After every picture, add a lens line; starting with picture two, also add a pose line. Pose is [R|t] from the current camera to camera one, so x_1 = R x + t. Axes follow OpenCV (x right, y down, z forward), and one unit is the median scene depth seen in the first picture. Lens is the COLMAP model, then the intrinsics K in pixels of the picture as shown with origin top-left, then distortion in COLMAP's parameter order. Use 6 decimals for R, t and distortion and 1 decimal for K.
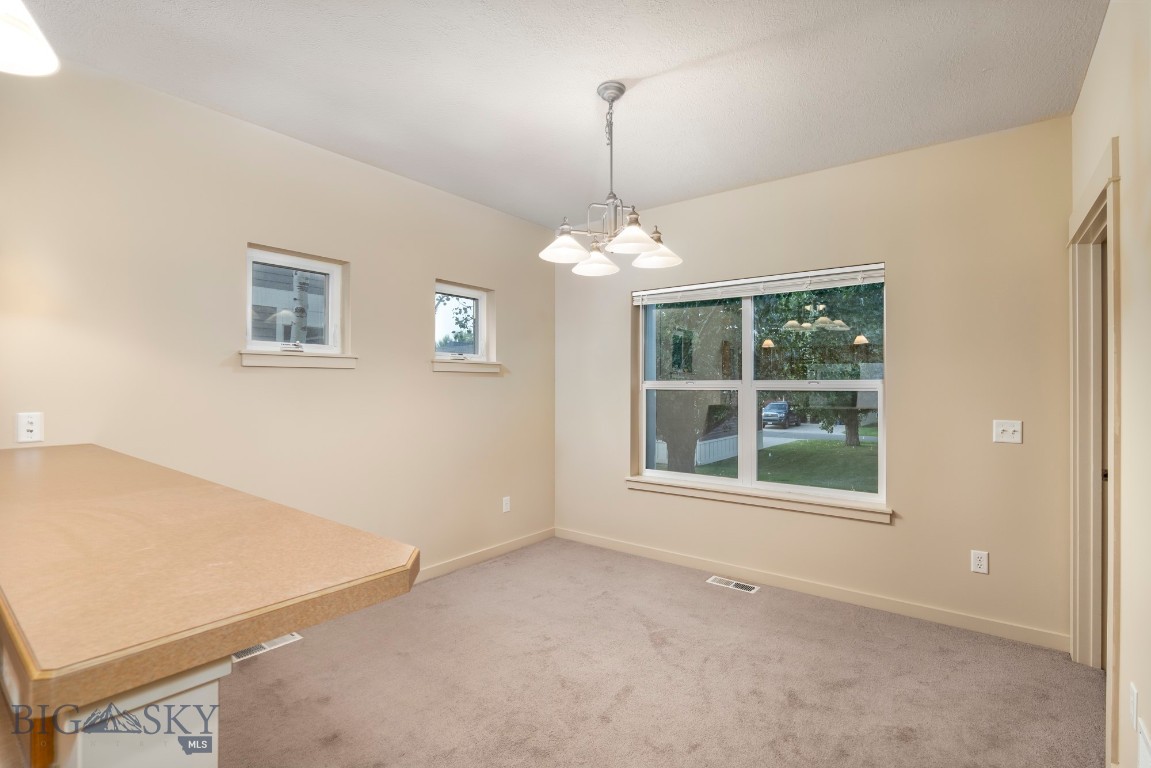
lens RADIAL K [[537.3, 0, 574.9], [0, 537.3, 386.5], [0, 0, 1]] dist [-0.001646, 0.000363]
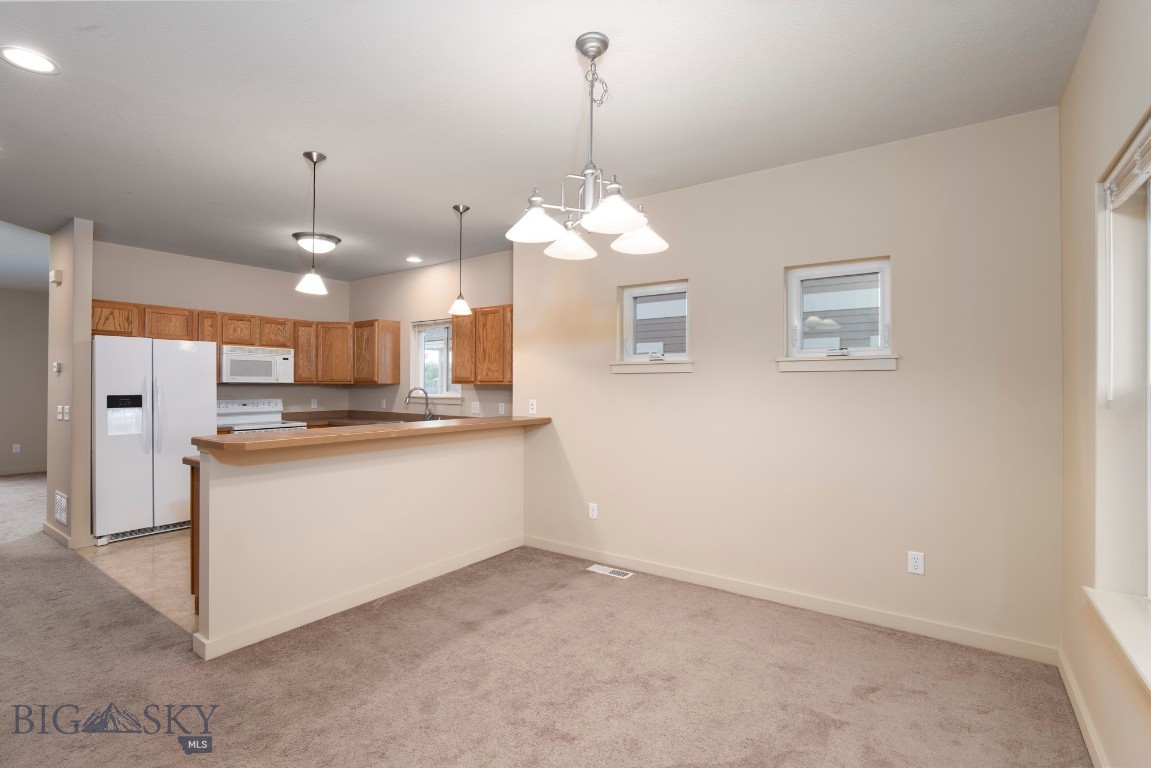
lens RADIAL K [[537.3, 0, 574.9], [0, 537.3, 386.5], [0, 0, 1]] dist [-0.001646, 0.000363]
pose [[0.045343, -0.002506, -0.998968, 1.079648], [-0.007369, 0.999969, -0.002843, 0.001879], [0.998944, 0.007491, 0.045323, 1.085633]]
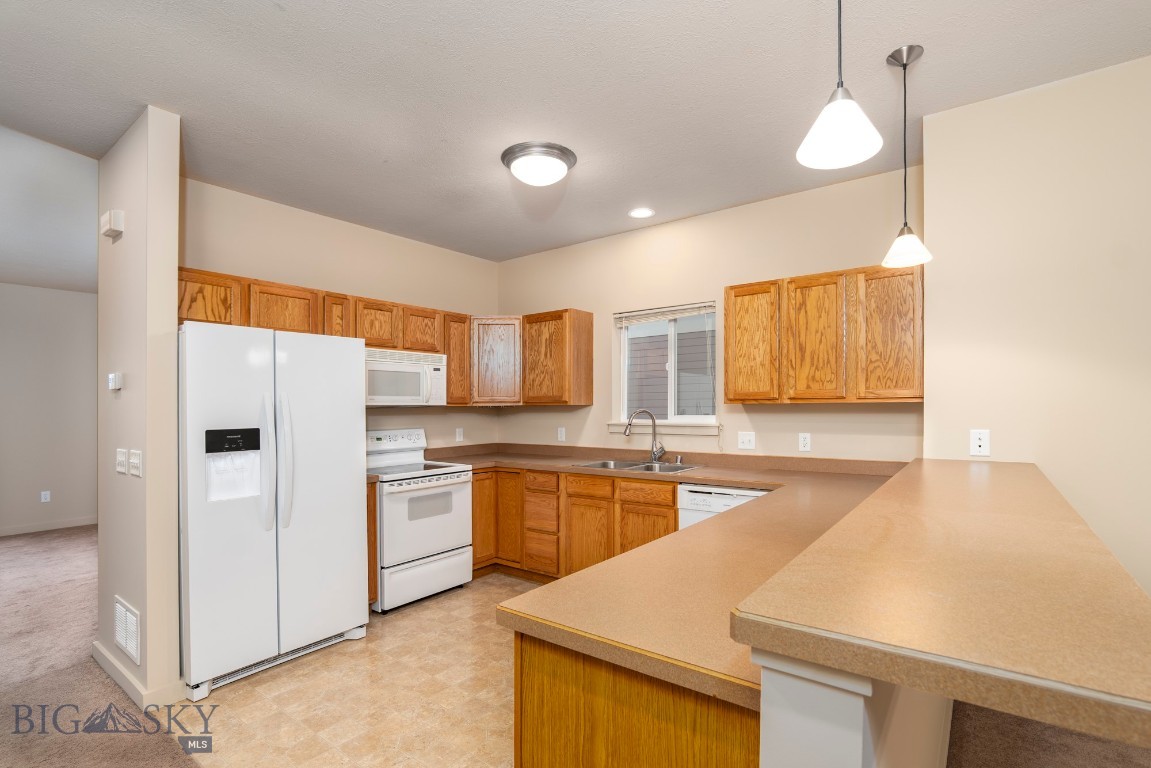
lens RADIAL K [[543.0, 0, 577.8], [0, 543.0, 406.8], [0, 0, 1]] dist [-0.002676, -0.000911]
pose [[0.027315, -0.003989, -0.999619, 0.099986], [0.004518, 0.999982, -0.003867, 0.000856], [0.999617, -0.004411, 0.027332, 0.128947]]
